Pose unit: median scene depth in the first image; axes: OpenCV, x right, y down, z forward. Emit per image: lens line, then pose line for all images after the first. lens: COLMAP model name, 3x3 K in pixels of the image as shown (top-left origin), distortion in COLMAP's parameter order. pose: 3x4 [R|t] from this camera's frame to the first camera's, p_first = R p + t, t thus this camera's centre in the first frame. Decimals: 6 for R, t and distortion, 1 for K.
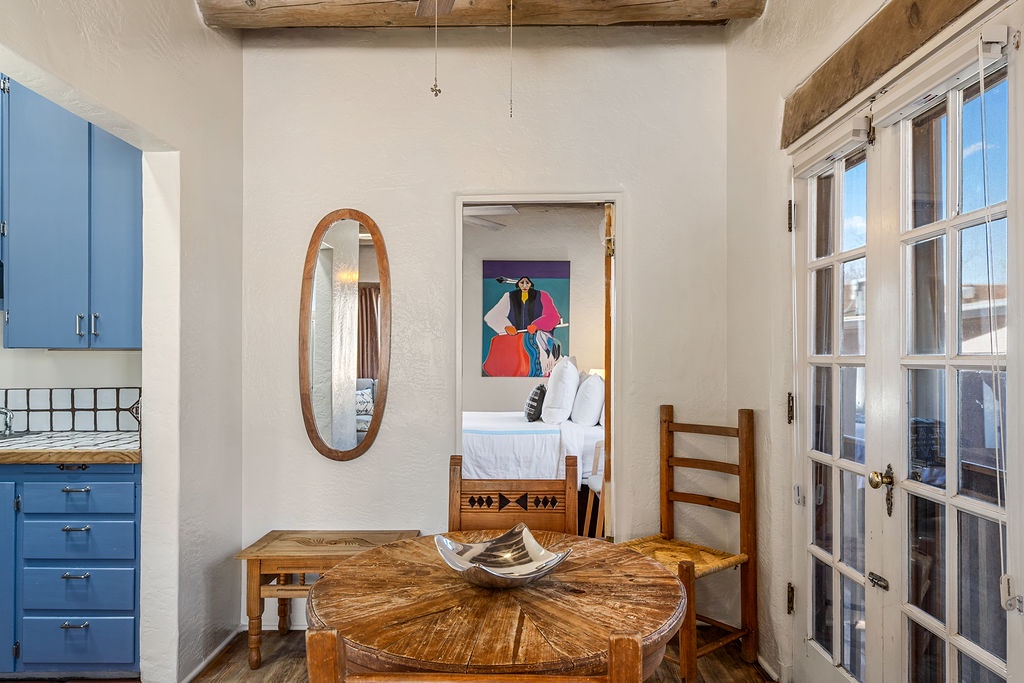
lens RADIAL K [[672.3, 0, 512.3], [0, 672.3, 349.3], [0, 0, 1]] dist [0.001116, 0.000957]
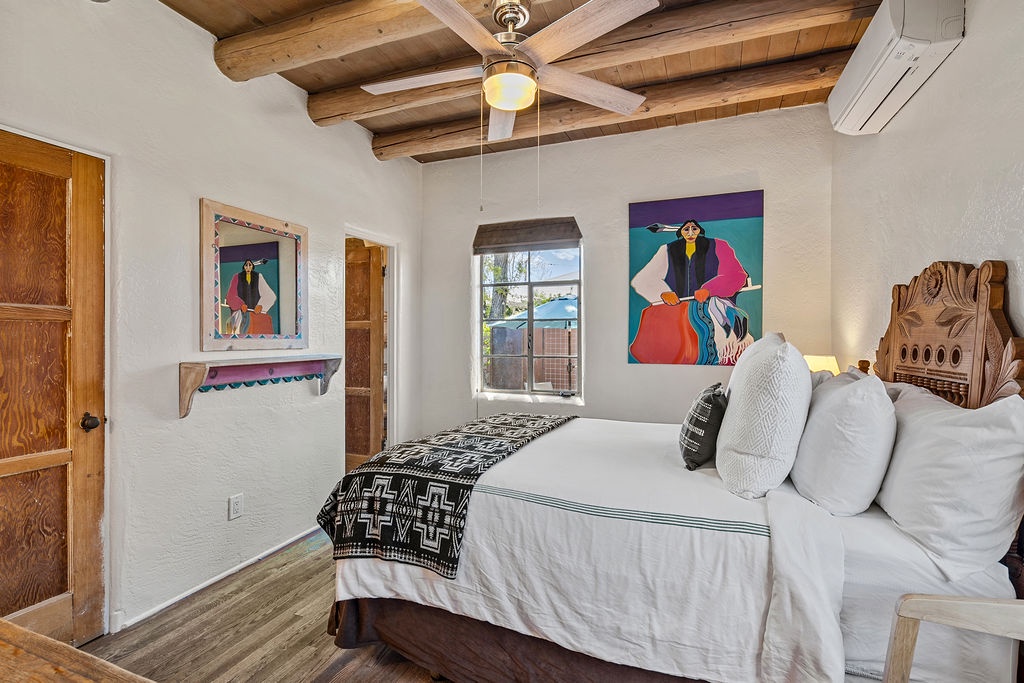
lens RADIAL K [[473.6, 0, 513.3], [0, 473.6, 336.8], [0, 0, 1]] dist [-0.004301, -0.000248]
pose [[0.933752, -0.002942, -0.357909, 0.022295], [0.005692, 0.999962, 0.006630, 0.008163], [0.357876, -0.008228, 0.933733, 0.477111]]
